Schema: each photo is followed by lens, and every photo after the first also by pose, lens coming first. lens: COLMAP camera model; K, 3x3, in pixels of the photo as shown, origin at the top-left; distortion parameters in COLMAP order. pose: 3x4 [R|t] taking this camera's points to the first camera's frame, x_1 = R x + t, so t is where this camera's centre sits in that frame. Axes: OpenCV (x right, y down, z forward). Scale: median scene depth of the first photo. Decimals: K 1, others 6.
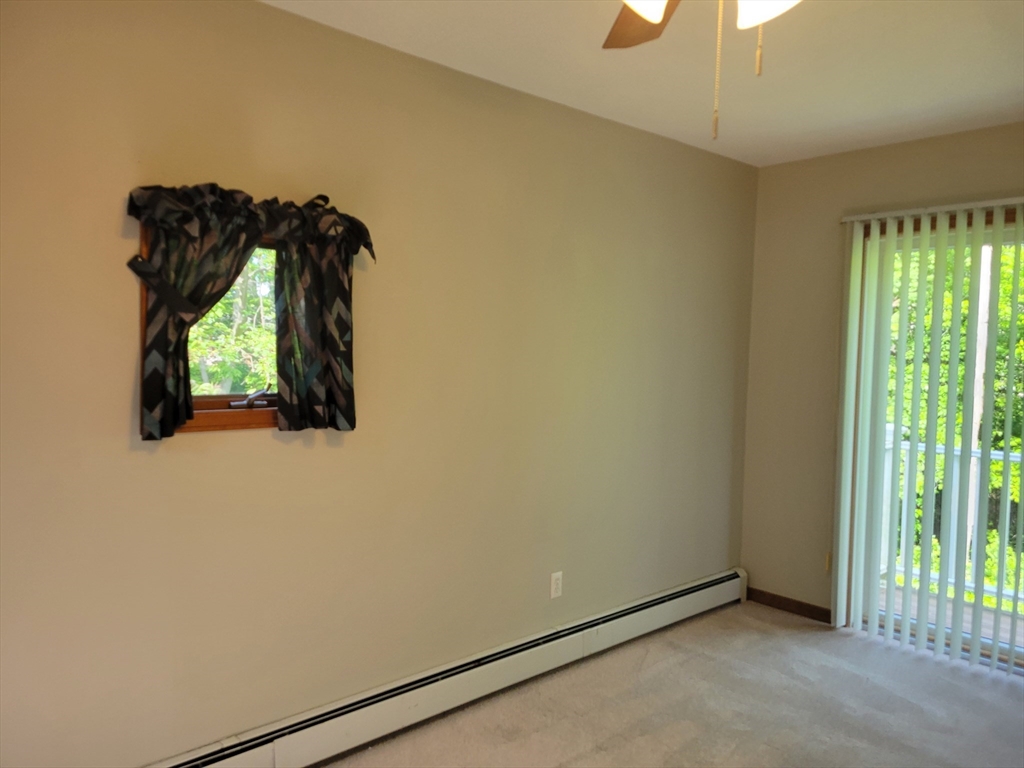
lens RADIAL K [[753.1, 0, 478.1], [0, 753.1, 383.1], [0, 0, 1]] dist [0.027787, -0.003426]
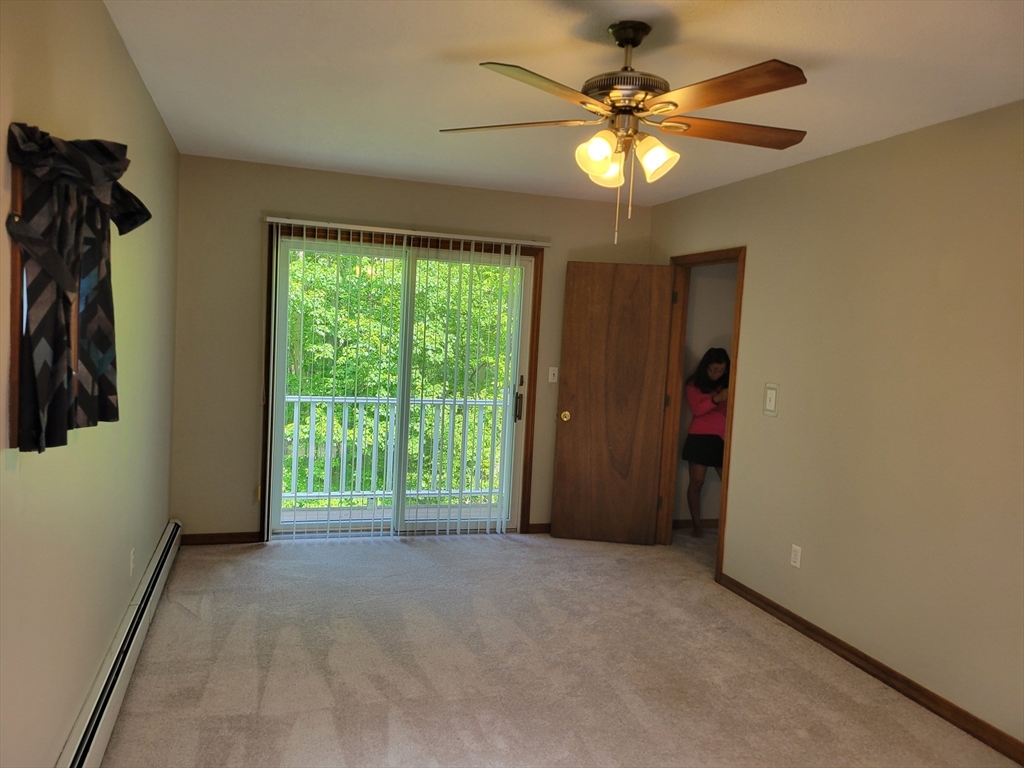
lens RADIAL K [[769.0, 0, 497.6], [0, 769.0, 387.4], [0, 0, 1]] dist [0.060120, -0.039779]
pose [[0.405442, -0.064906, 0.911814, -0.580489], [0.002762, 0.997558, 0.069781, -0.028628], [-0.914117, -0.025774, 0.404631, 0.142452]]
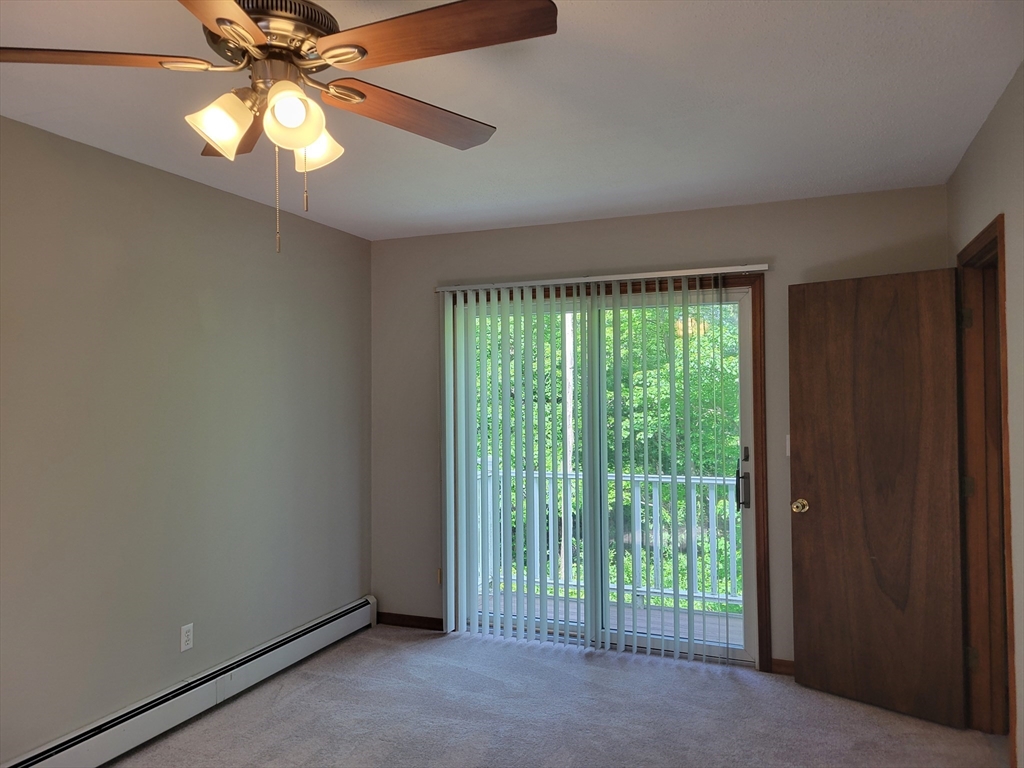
lens RADIAL K [[769.0, 0, 497.6], [0, 769.0, 387.4], [0, 0, 1]] dist [0.060120, -0.039779]
pose [[0.892906, -0.024290, 0.449588, 0.013379], [0.049355, 0.997807, -0.044112, -0.000704], [-0.447530, 0.061577, 0.892146, -0.134995]]
